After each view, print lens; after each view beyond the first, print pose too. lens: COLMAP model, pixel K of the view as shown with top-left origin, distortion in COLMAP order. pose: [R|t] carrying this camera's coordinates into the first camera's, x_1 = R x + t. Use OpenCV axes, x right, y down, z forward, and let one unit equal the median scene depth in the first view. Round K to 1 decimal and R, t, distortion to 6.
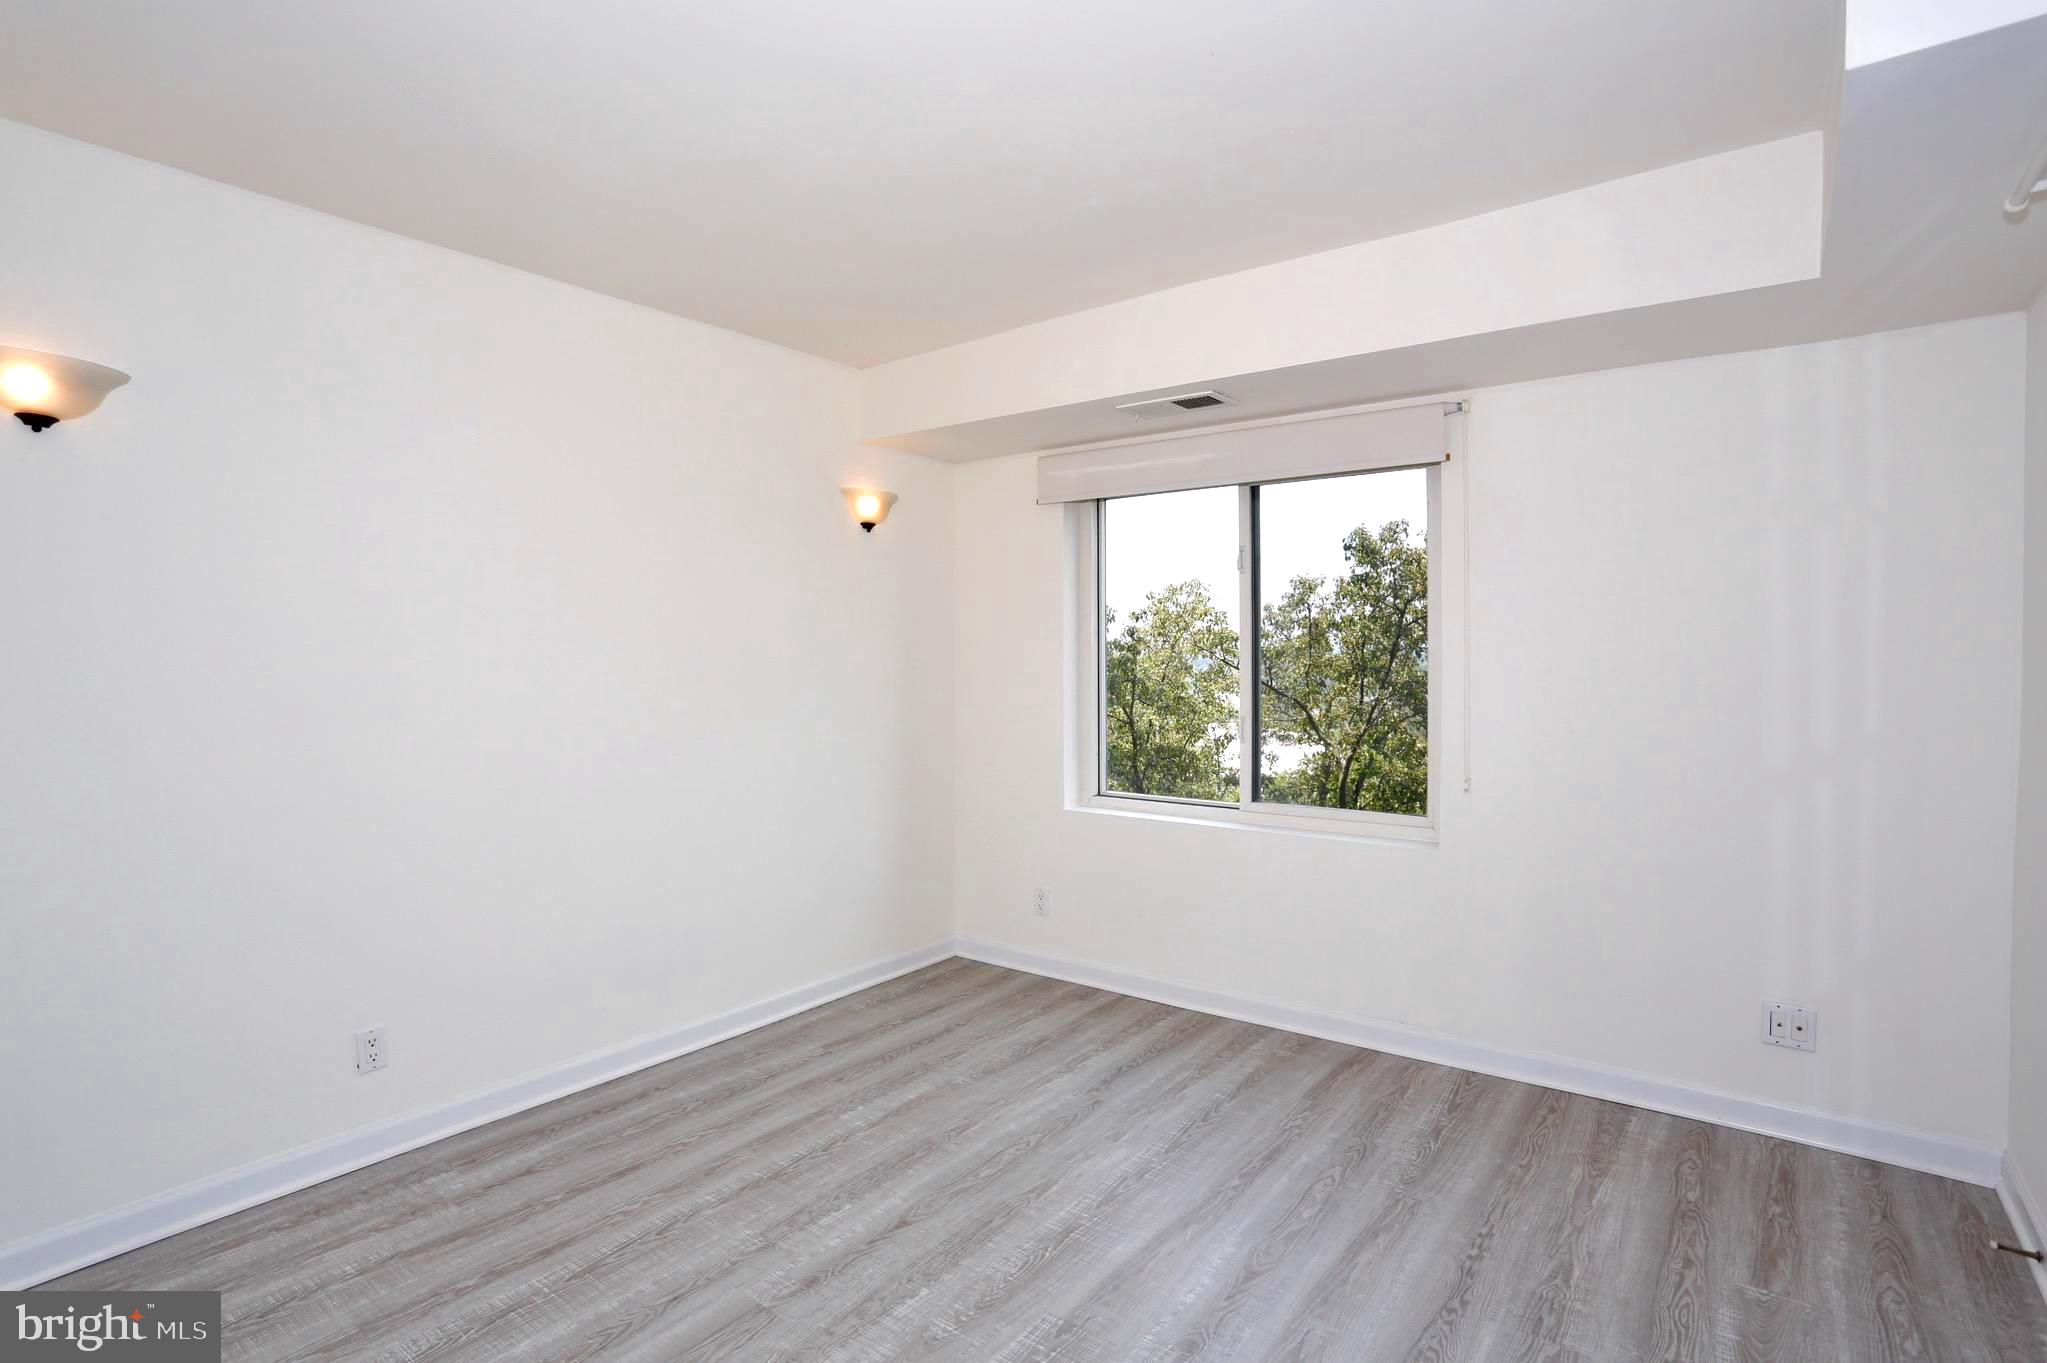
lens RADIAL K [[997.9, 0, 1029.2], [0, 997.9, 669.9], [0, 0, 1]] dist [-0.063416, 0.023051]
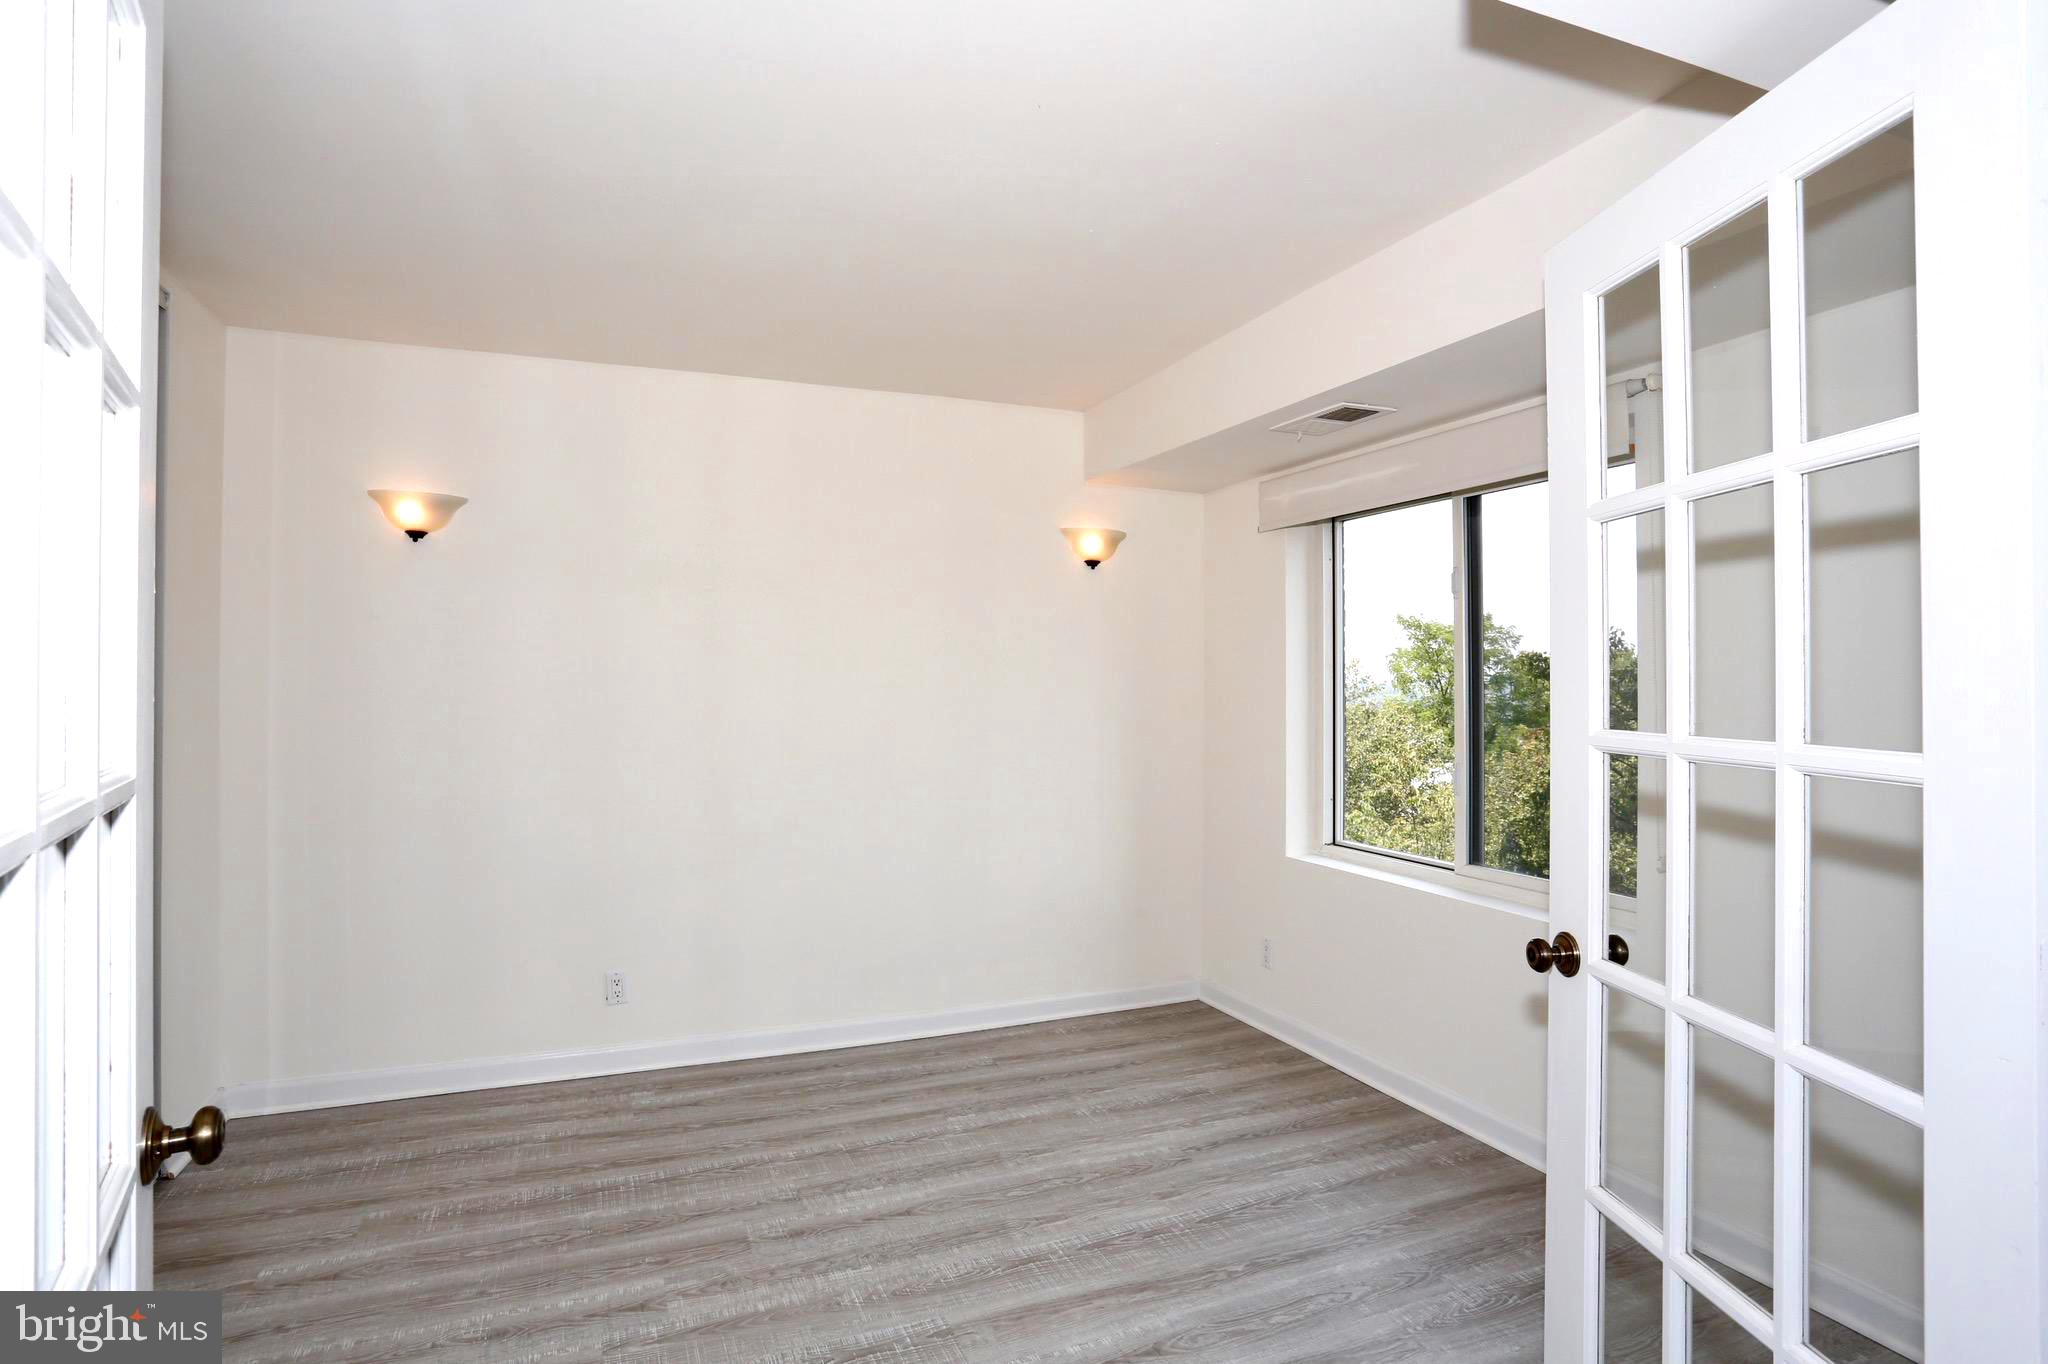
lens RADIAL K [[1054.9, 0, 1034.1], [0, 1054.9, 662.3], [0, 0, 1]] dist [-0.051883, 0.003820]
pose [[0.866092, -0.004608, -0.499864, 0.460354], [-0.012174, 0.999467, -0.030306, -0.012008], [0.499737, 0.032333, 0.865573, 0.038723]]
